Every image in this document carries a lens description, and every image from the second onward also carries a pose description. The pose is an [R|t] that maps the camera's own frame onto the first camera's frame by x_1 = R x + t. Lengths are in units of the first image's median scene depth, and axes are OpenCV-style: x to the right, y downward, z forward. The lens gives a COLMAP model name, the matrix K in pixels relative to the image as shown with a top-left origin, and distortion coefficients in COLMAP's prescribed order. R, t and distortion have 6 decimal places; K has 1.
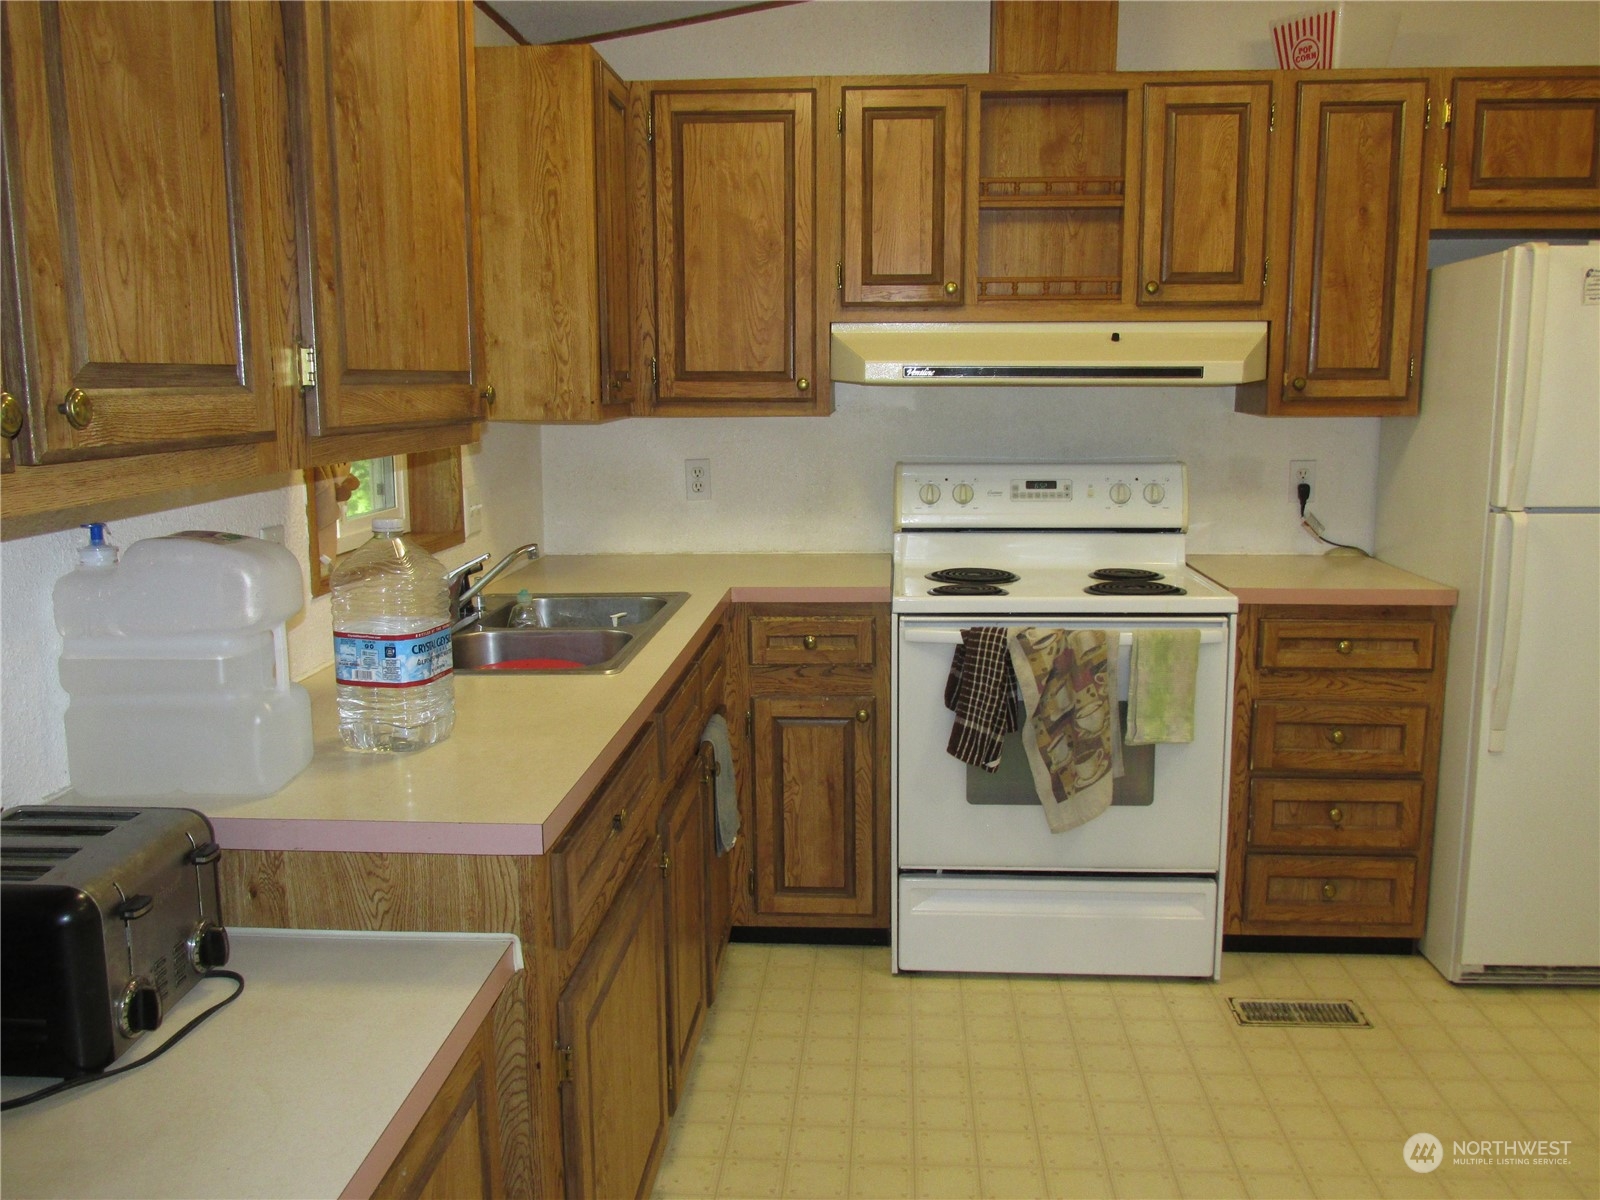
lens RADIAL K [[1350.4, 0, 804.6], [0, 1350.4, 597.0], [0, 0, 1]] dist [0.003200, 0.001461]
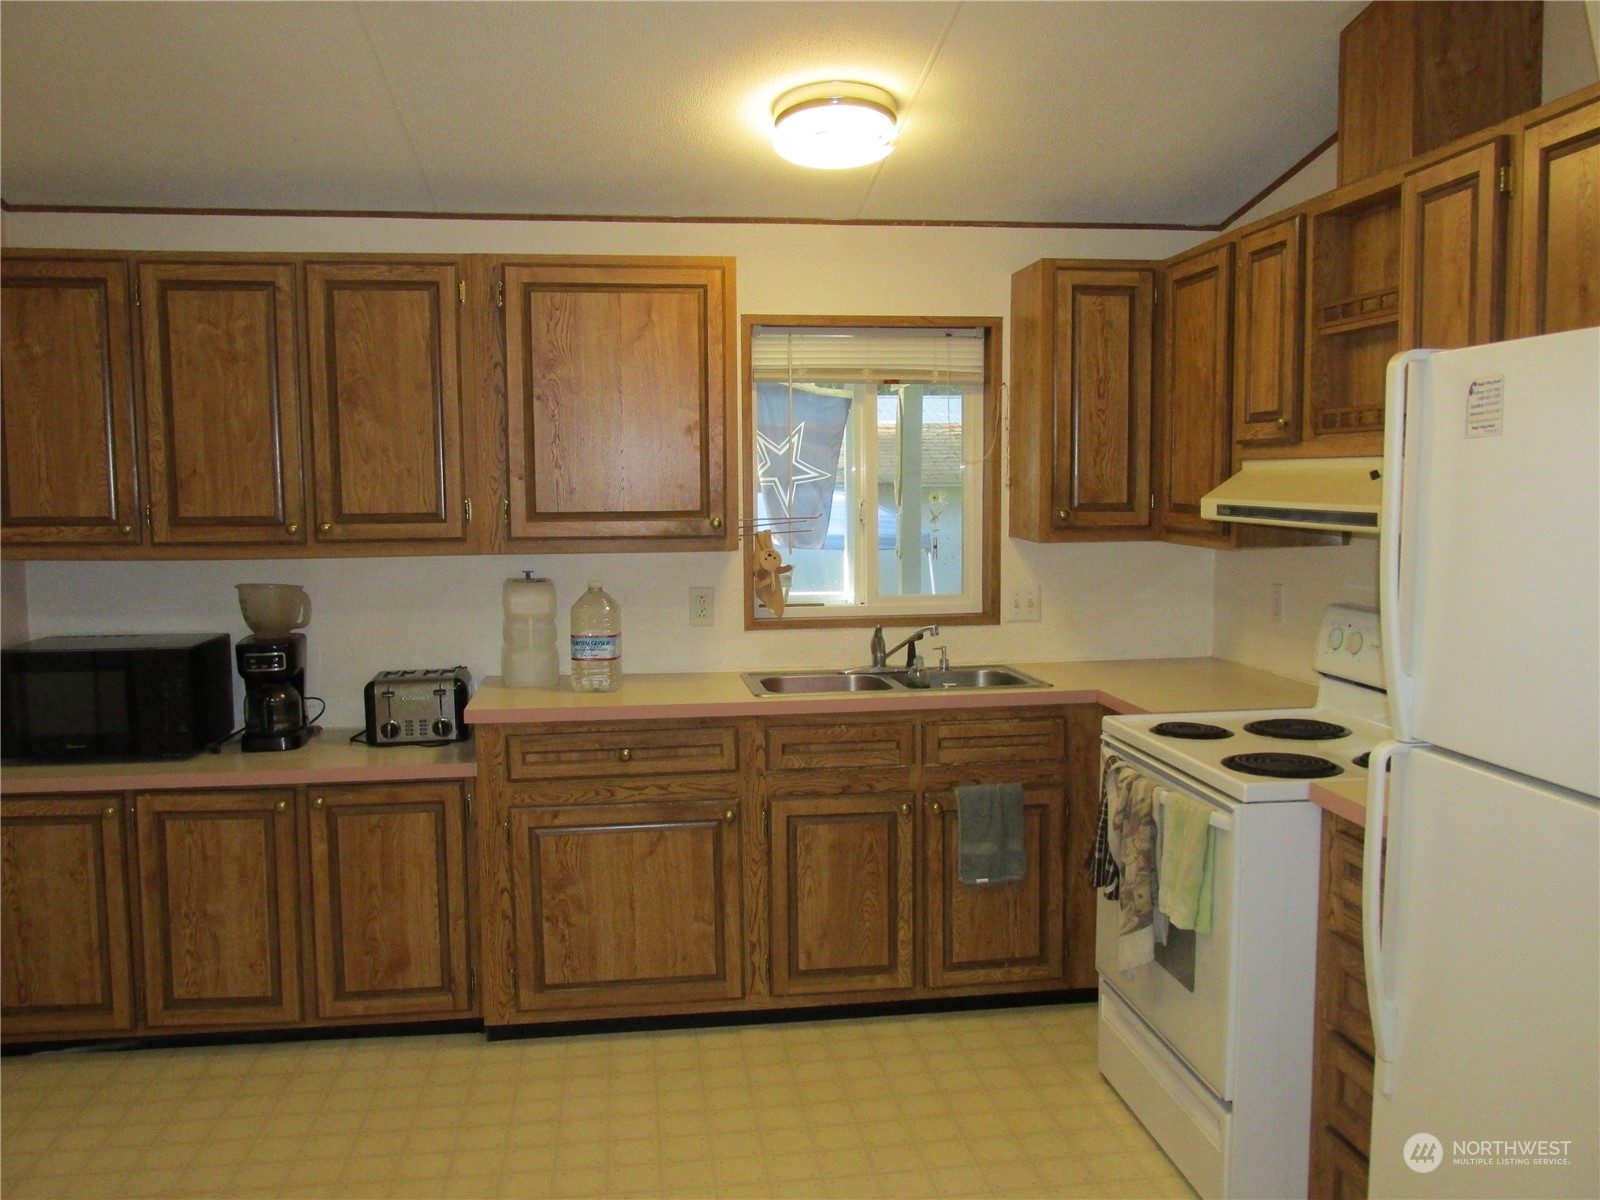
lens RADIAL K [[1350.4, 0, 803.4], [0, 1350.4, 601.6], [0, 0, 1]] dist [0.003200, 0.001461]
pose [[0.191592, 0.090307, -0.977311, 1.020356], [-0.147561, 0.987090, 0.062283, -0.116908], [0.970319, 0.132280, 0.202445, 0.506683]]
